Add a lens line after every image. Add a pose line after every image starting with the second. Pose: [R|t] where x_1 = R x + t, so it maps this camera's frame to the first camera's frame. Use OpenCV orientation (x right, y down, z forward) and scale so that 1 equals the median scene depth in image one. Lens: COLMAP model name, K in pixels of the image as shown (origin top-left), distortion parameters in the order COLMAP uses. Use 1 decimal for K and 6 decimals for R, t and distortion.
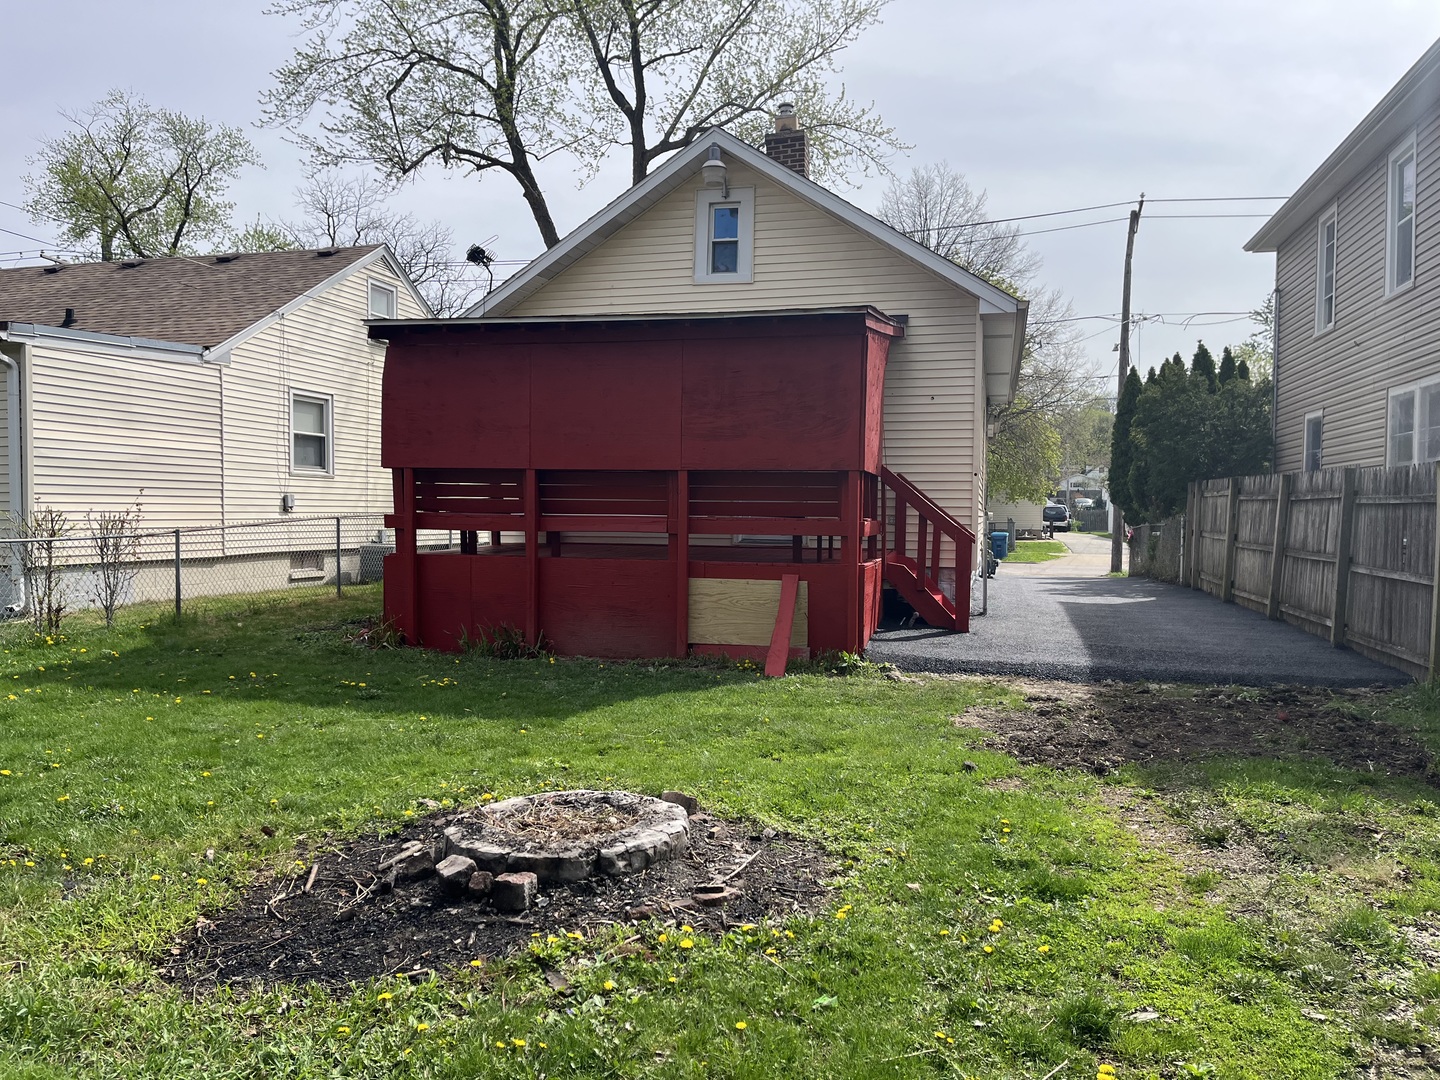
lens RADIAL K [[1082.7, 0, 720.4], [0, 1082.7, 548.9], [0, 0, 1]] dist [0.082231, -0.120056]
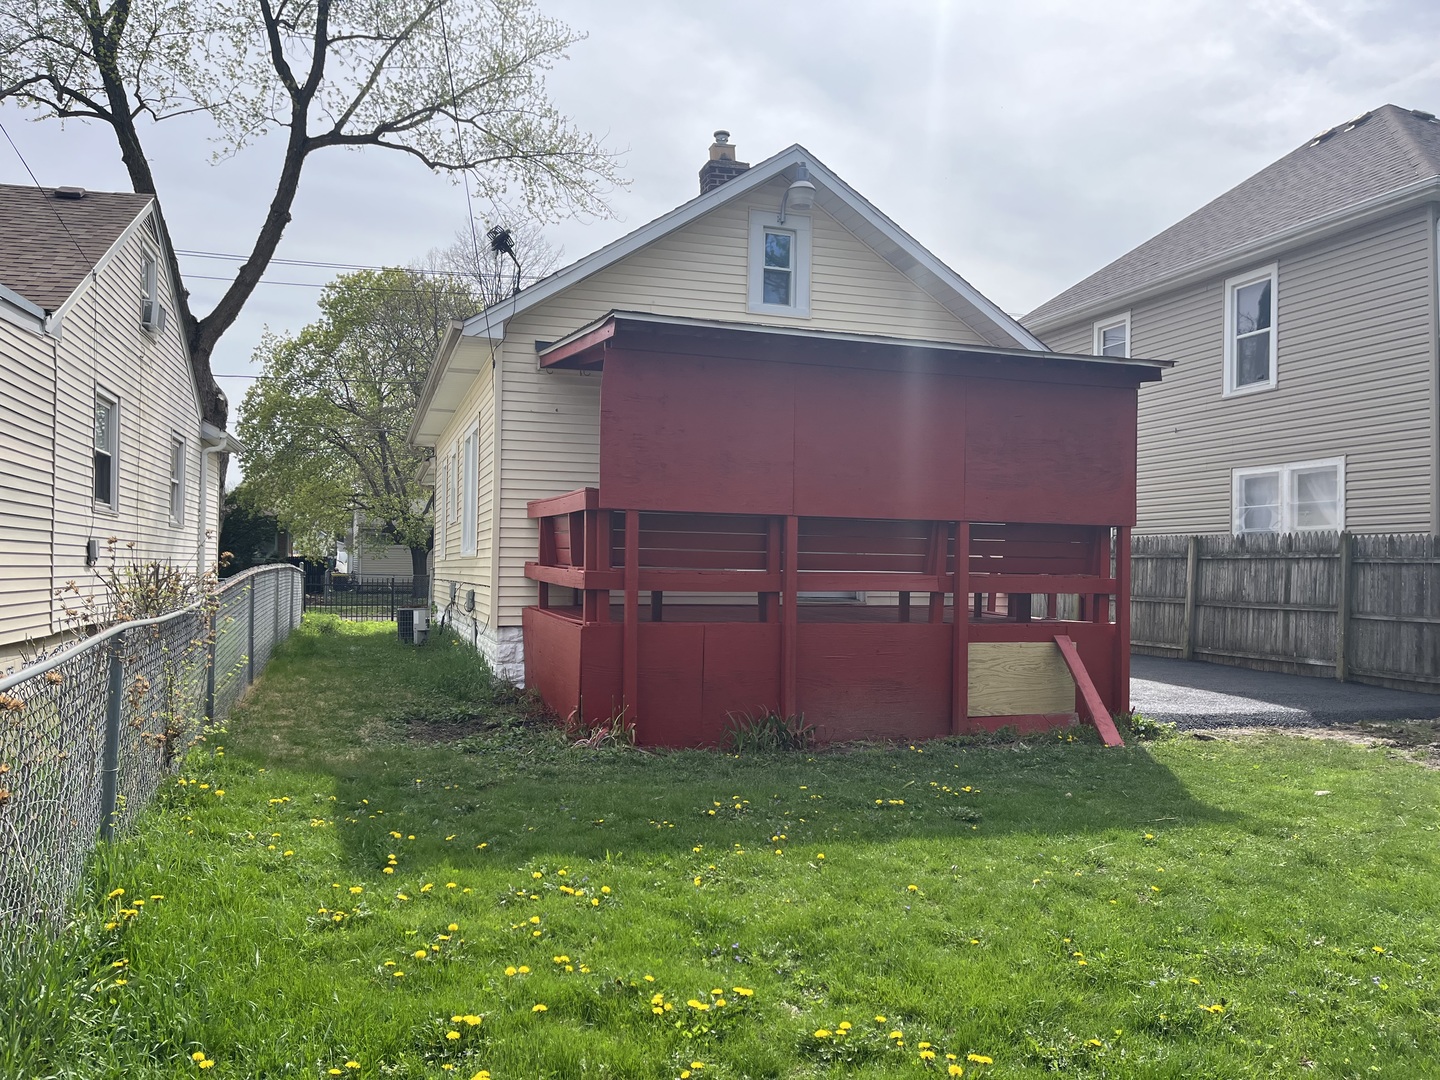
lens RADIAL K [[1082.7, 0, 720.4], [0, 1082.7, 548.9], [0, 0, 1]] dist [0.082231, -0.120056]
pose [[0.845274, 0.011723, 0.534204, -0.517215], [0.014349, 0.998901, -0.044627, -0.010106], [-0.534140, 0.045387, 0.844177, 0.267817]]
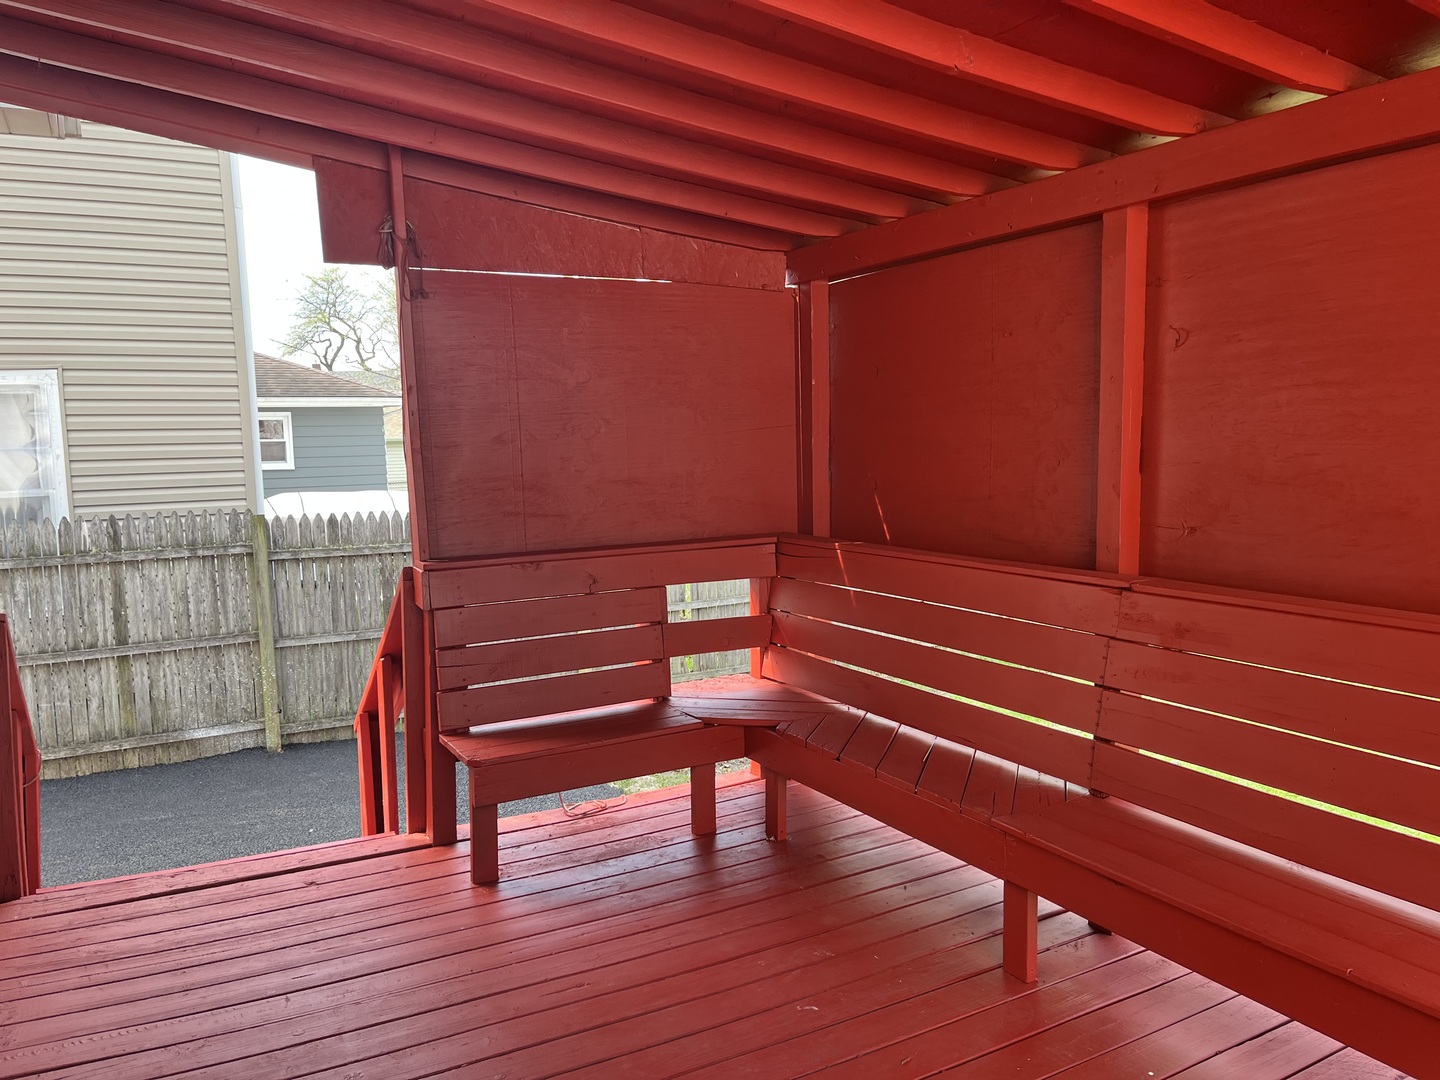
lens RADIAL K [[1082.7, 0, 720.4], [0, 1082.7, 548.9], [0, 0, 1]] dist [0.082231, -0.120056]
pose [[-0.694928, -0.072052, 0.715461, -0.147155], [0.037241, 0.990026, 0.135875, -0.107099], [-0.718115, 0.121068, -0.685313, 0.986937]]
